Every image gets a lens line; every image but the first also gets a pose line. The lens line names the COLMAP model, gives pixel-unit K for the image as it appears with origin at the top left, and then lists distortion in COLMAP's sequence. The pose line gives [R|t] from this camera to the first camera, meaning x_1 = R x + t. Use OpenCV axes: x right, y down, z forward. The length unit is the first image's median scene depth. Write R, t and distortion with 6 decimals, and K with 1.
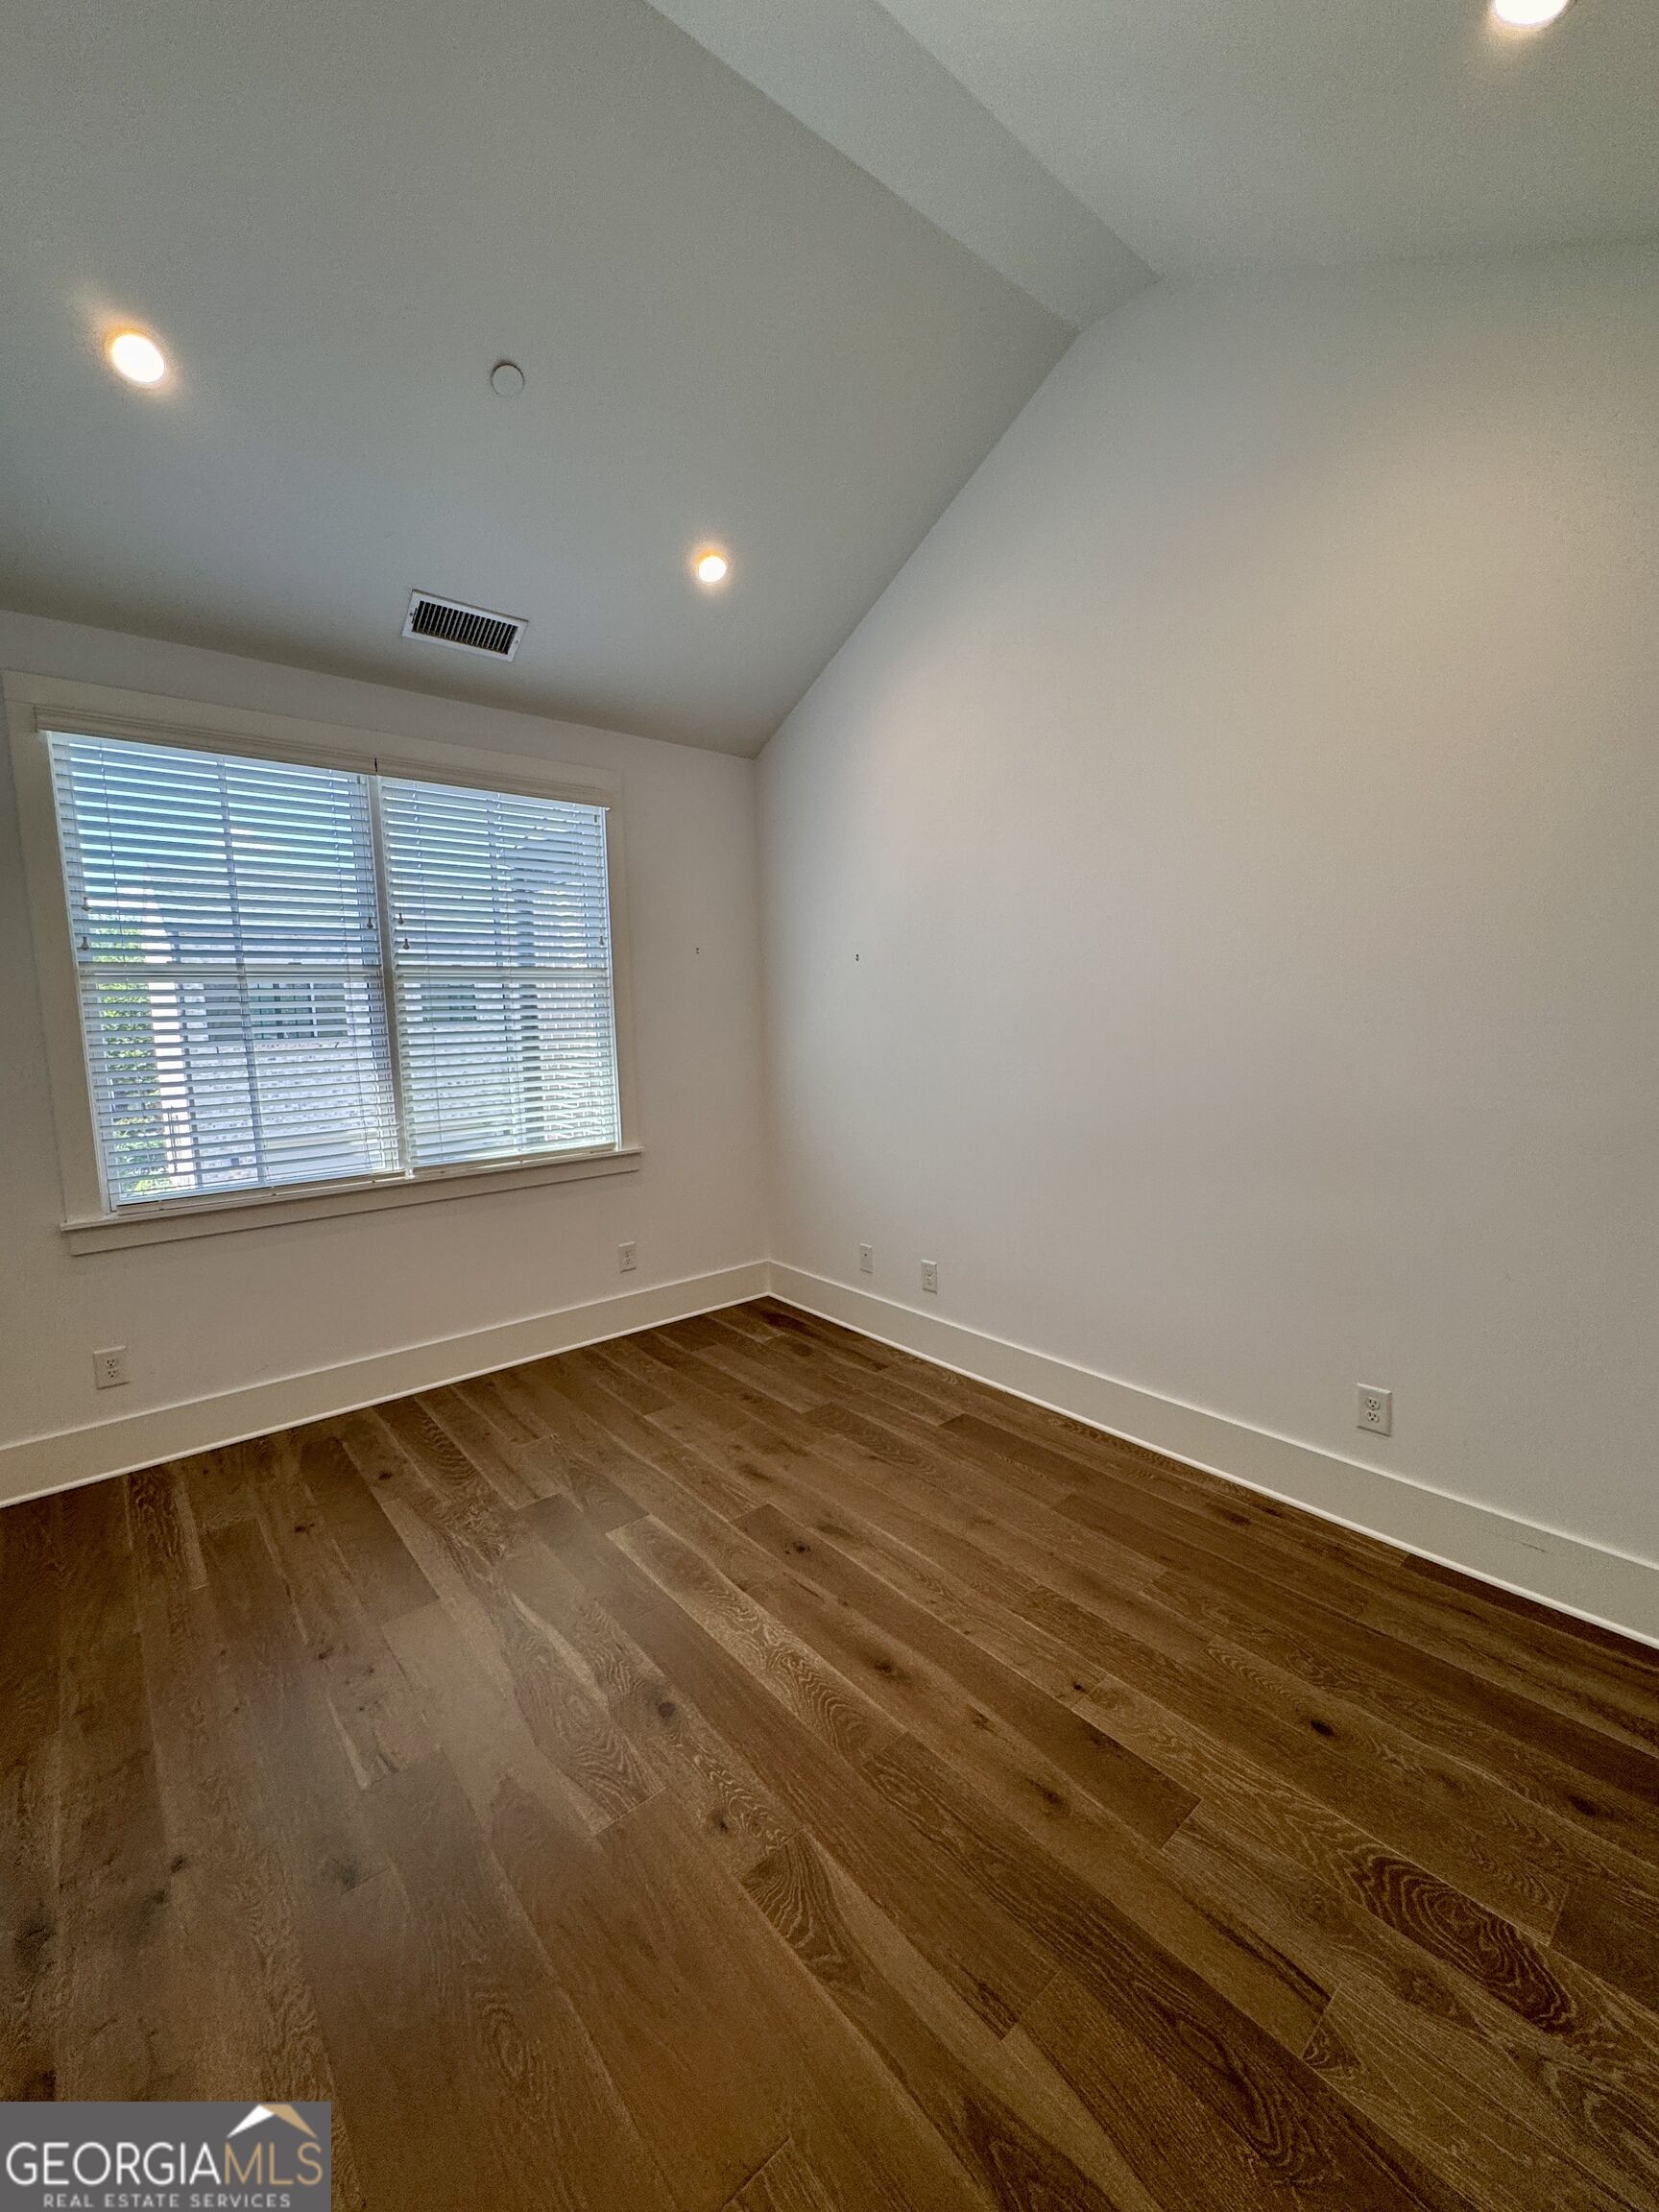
lens RADIAL K [[893.9, 0, 829.5], [0, 893.9, 1106.0], [0, 0, 1]] dist [0.000274, -0.000306]
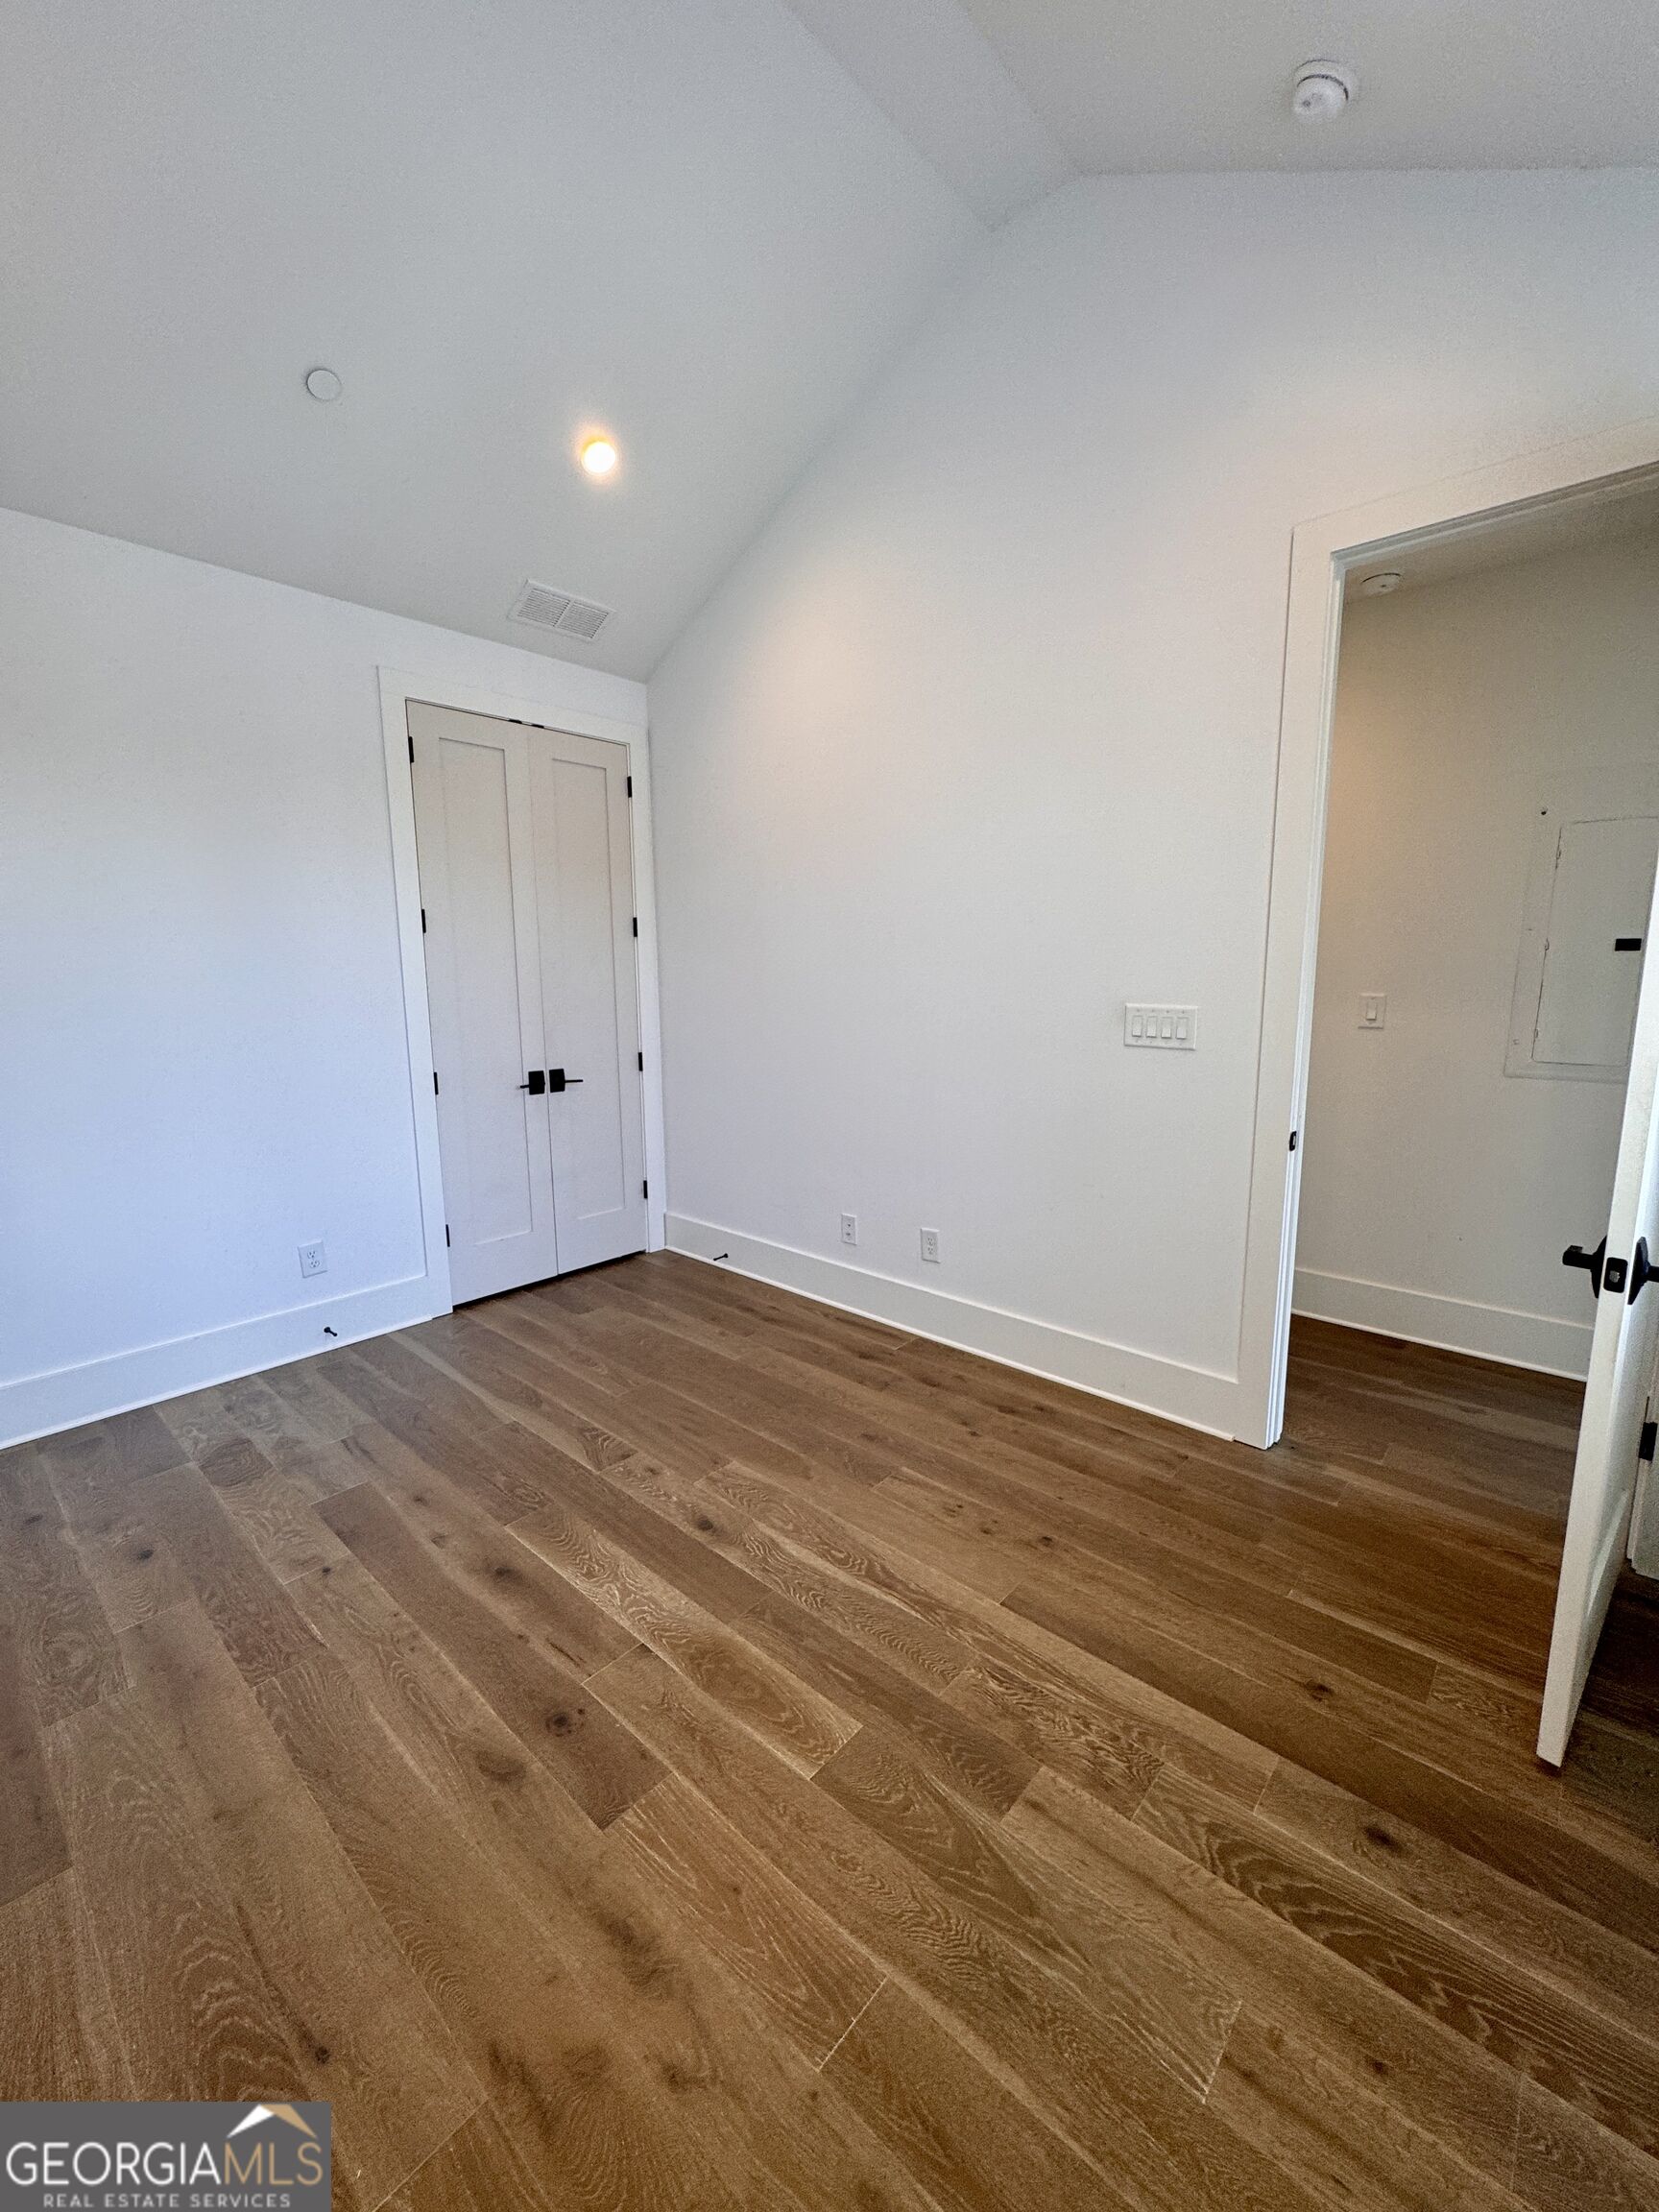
lens RADIAL K [[893.9, 0, 829.5], [0, 893.9, 1106.0], [0, 0, 1]] dist [0.000274, -0.000306]
pose [[-0.990893, 0.049331, -0.125287, -0.187083], [0.013824, 0.962826, 0.269770, -0.152178], [0.133938, 0.265581, -0.954739, 1.675241]]
